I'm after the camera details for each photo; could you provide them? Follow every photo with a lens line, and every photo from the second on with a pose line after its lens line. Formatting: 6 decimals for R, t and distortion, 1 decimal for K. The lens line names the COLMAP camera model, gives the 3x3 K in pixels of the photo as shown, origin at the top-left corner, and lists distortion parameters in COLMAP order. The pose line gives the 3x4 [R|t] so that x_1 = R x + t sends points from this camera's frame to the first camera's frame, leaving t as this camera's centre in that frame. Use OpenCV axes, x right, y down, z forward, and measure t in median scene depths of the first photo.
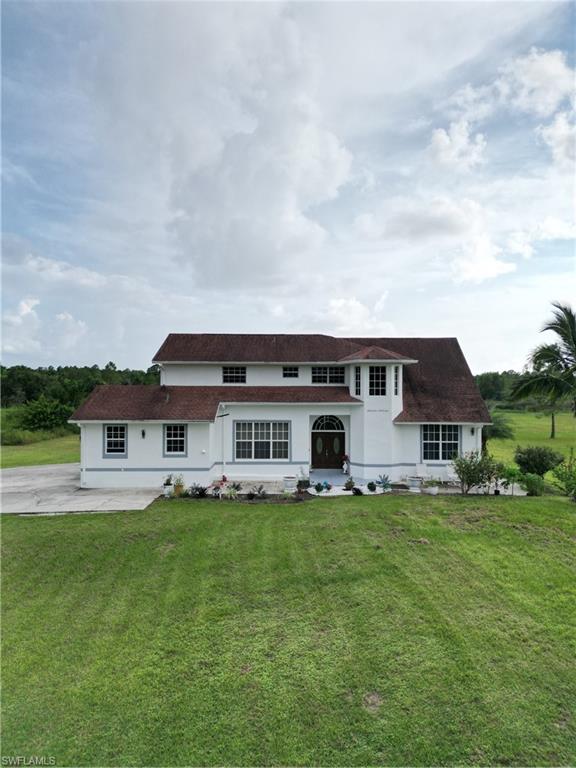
lens RADIAL K [[538.7, 0, 289.7], [0, 538.7, 377.0], [0, 0, 1]] dist [0.083099, -0.075888]
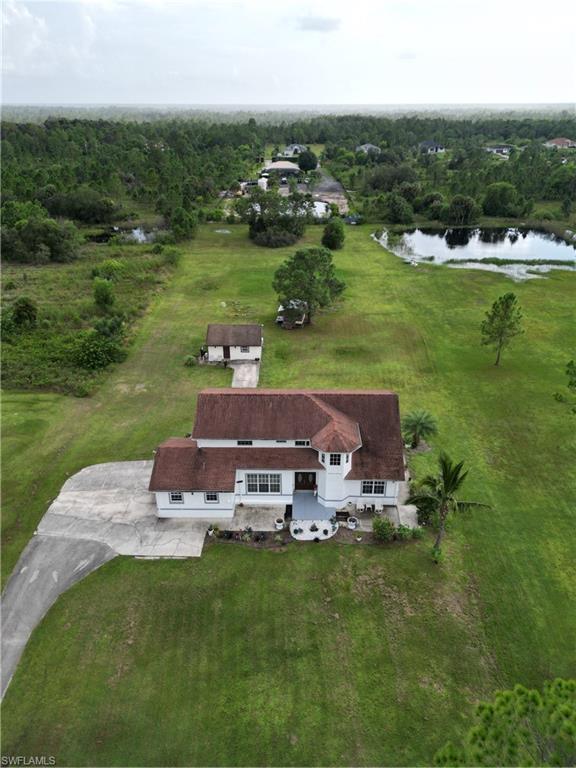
lens RADIAL K [[538.7, 0, 290.4], [0, 538.7, 382.6], [0, 0, 1]] dist [0.083099, -0.075888]
pose [[0.999858, 0.006326, -0.015641, 0.054141], [0.001596, 0.887430, 0.460940, -0.918964], [0.016796, -0.460899, 0.887293, -0.307336]]
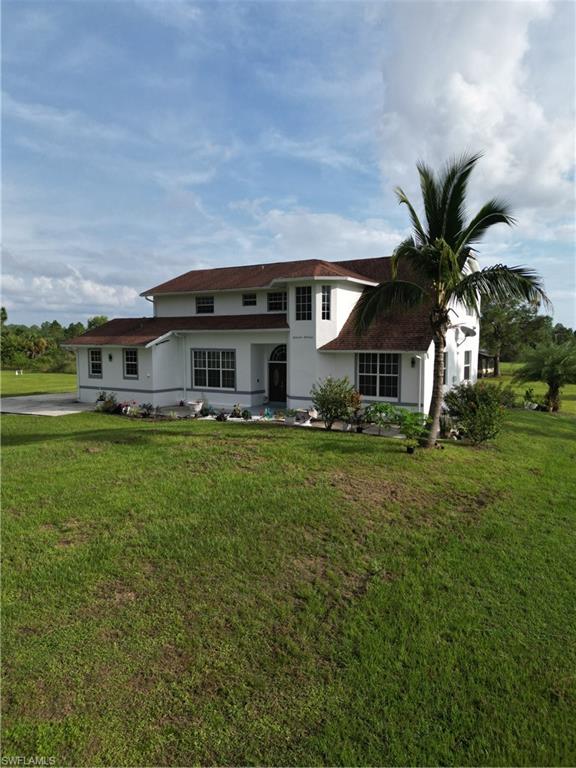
lens RADIAL K [[538.7, 0, 292.5], [0, 538.7, 396.1], [0, 0, 1]] dist [0.083099, -0.075888]
pose [[0.841683, 0.049080, -0.537736, 0.628807], [0.006574, 0.994855, 0.101092, 0.068704], [0.539931, -0.088622, 0.837031, 0.237695]]
